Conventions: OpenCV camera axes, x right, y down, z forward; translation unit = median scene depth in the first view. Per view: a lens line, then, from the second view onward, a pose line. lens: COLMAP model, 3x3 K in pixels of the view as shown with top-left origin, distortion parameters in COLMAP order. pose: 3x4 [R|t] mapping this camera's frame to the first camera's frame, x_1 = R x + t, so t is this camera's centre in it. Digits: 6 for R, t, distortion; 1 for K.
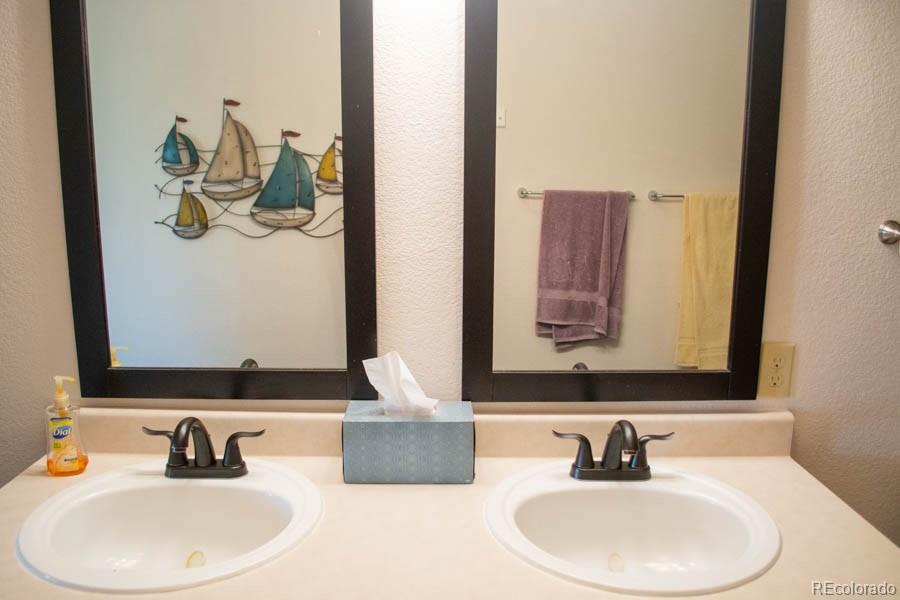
lens RADIAL K [[710.2, 0, 447.2], [0, 710.2, 297.1], [0, 0, 1]] dist [-0.082092, 0.011603]
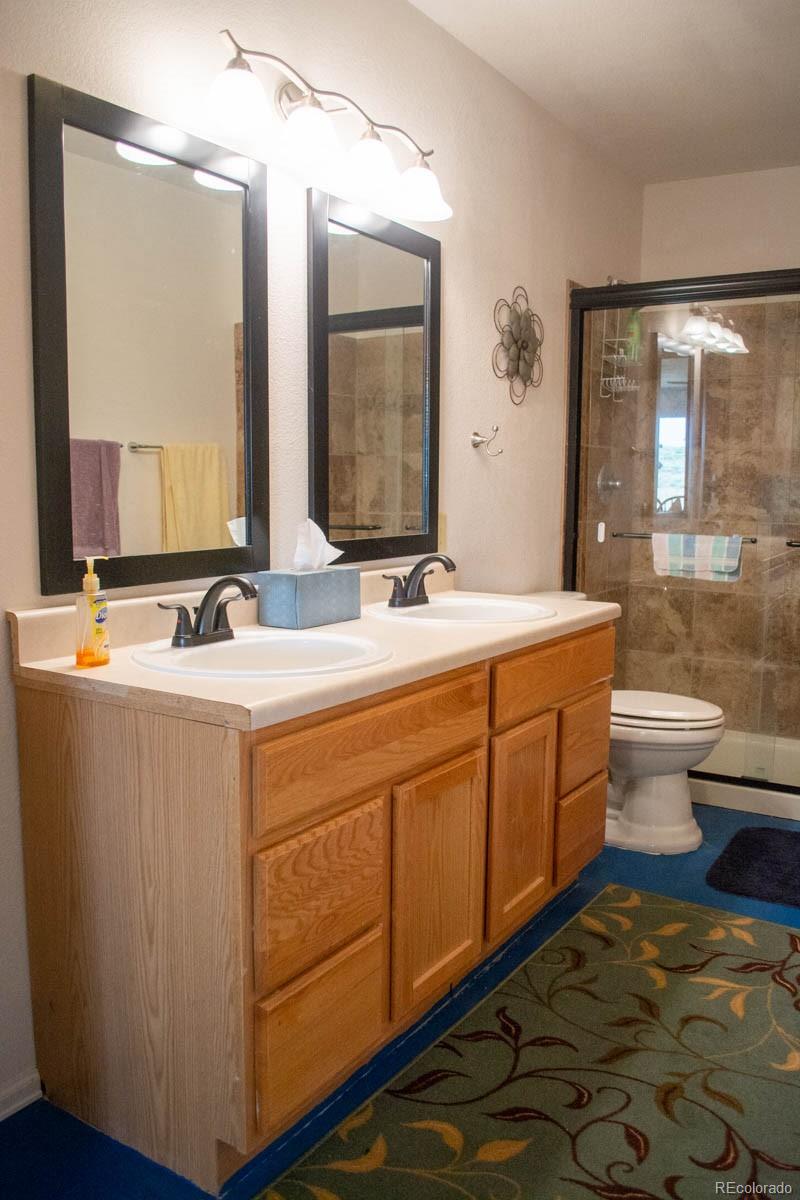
lens RADIAL K [[946.9, 0, 401.7], [0, 946.9, 605.0], [0, 0, 1]] dist [-0.082092, 0.011603]
pose [[0.555109, -0.116324, 0.823604, -0.577807], [0.157651, 0.986939, 0.033136, 0.082293], [-0.816701, 0.111448, 0.566197, 0.018177]]
